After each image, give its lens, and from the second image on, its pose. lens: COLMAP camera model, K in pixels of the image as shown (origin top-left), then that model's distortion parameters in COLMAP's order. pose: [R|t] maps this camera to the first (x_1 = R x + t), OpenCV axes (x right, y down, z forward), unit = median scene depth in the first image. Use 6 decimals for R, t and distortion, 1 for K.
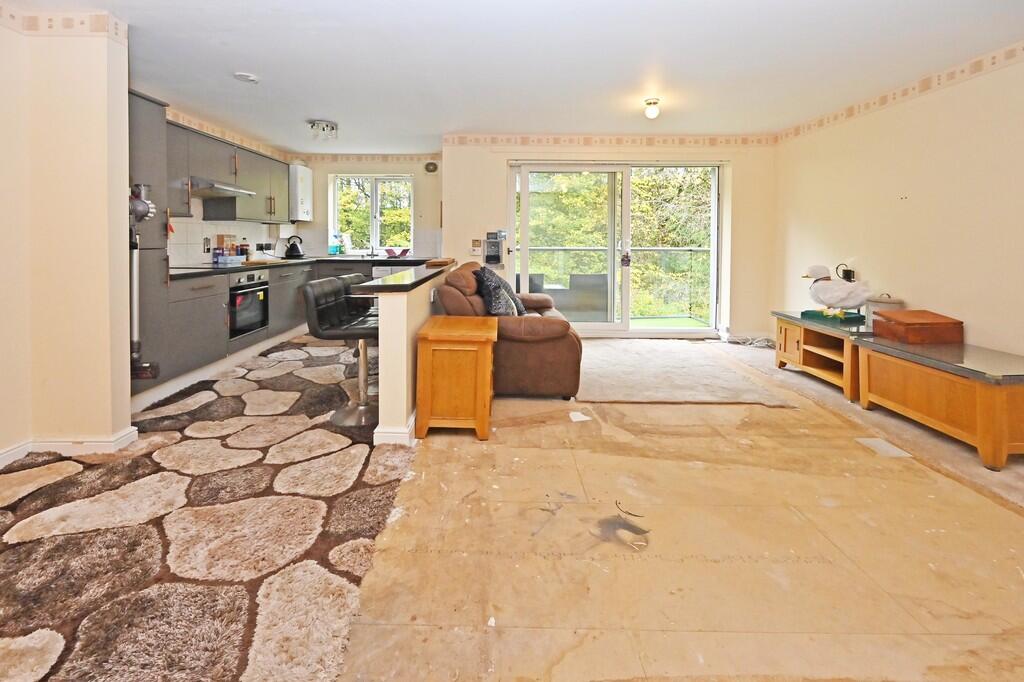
lens RADIAL K [[353.7, 0, 528.2], [0, 353.7, 258.8], [0, 0, 1]] dist [0.000657, 0.000104]
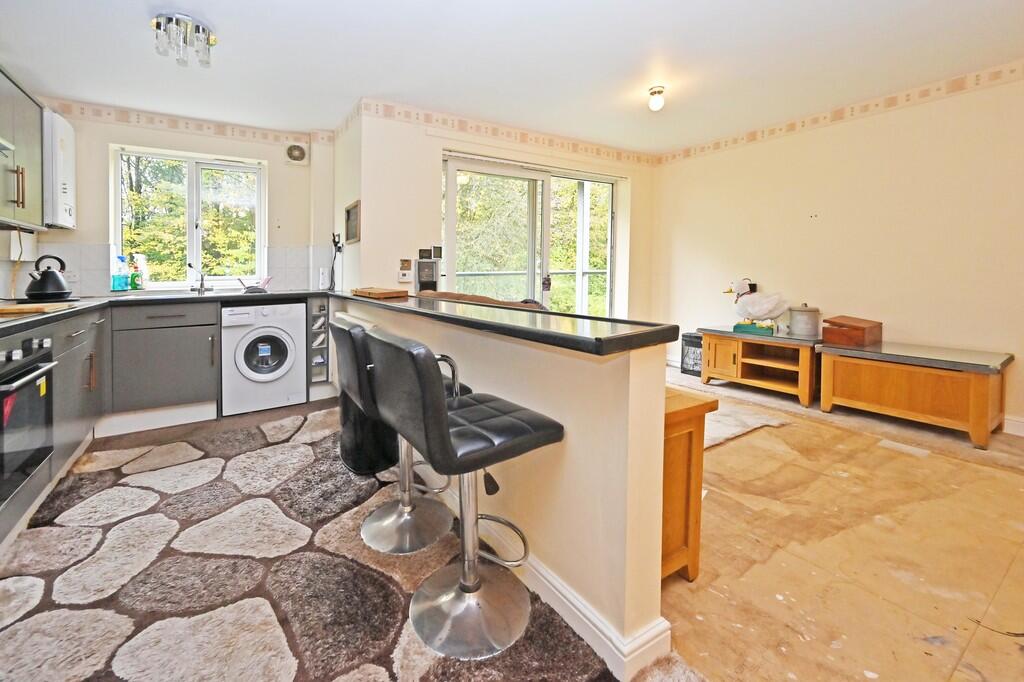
lens RADIAL K [[375.9, 0, 417.6], [0, 375.9, 286.5], [0, 0, 1]] dist [0.000474, 0.000264]
pose [[0.913312, -0.035500, 0.405710, -0.496403], [0.040902, 0.999152, -0.004652, 0.003389], [-0.405201, 0.020843, 0.913990, 0.377955]]
